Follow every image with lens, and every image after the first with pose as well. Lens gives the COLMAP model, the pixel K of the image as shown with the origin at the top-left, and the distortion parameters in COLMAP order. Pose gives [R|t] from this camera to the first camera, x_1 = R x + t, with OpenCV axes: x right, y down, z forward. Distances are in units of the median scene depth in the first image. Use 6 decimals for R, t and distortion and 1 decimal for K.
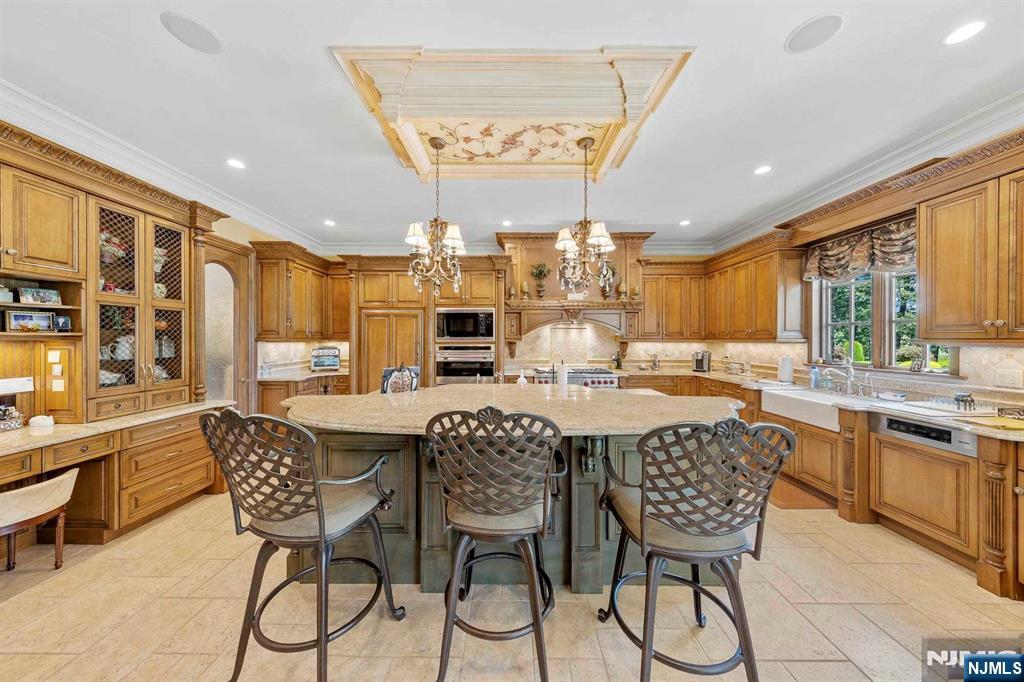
lens RADIAL K [[326.1, 0, 510.5], [0, 326.1, 337.7], [0, 0, 1]] dist [0.000719, 0.000011]
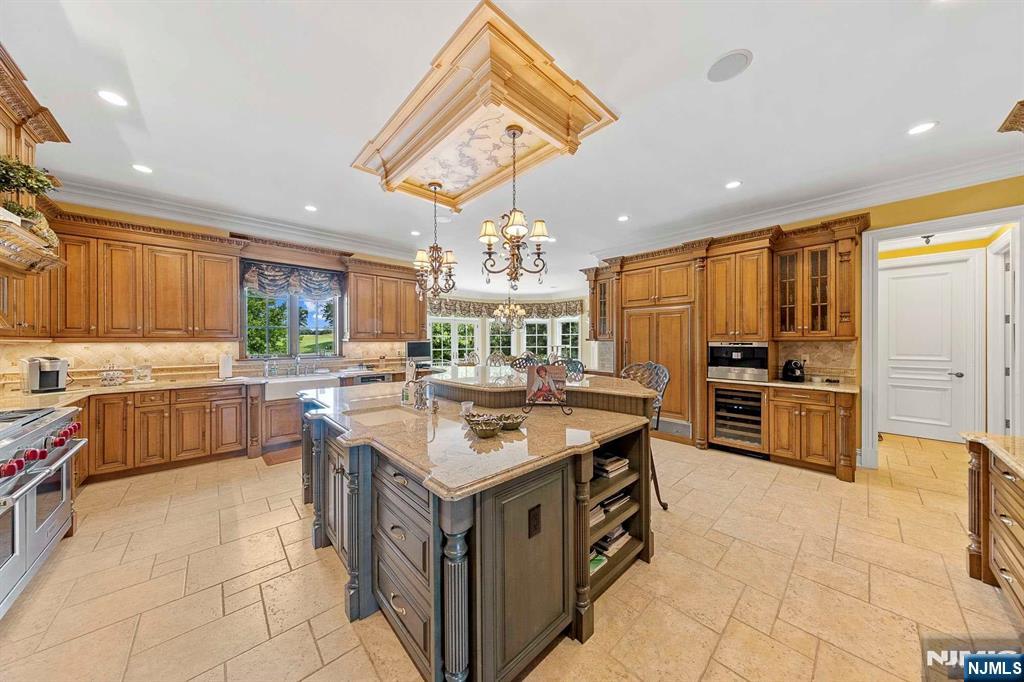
lens RADIAL K [[326.1, 0, 507.1], [0, 326.1, 342.5], [0, 0, 1]] dist [0.000719, 0.000011]
pose [[-0.680401, 0.002122, 0.732837, -0.882051], [0.003996, 0.999992, 0.000815, 0.032433], [-0.732829, 0.003483, -0.680404, 1.603152]]
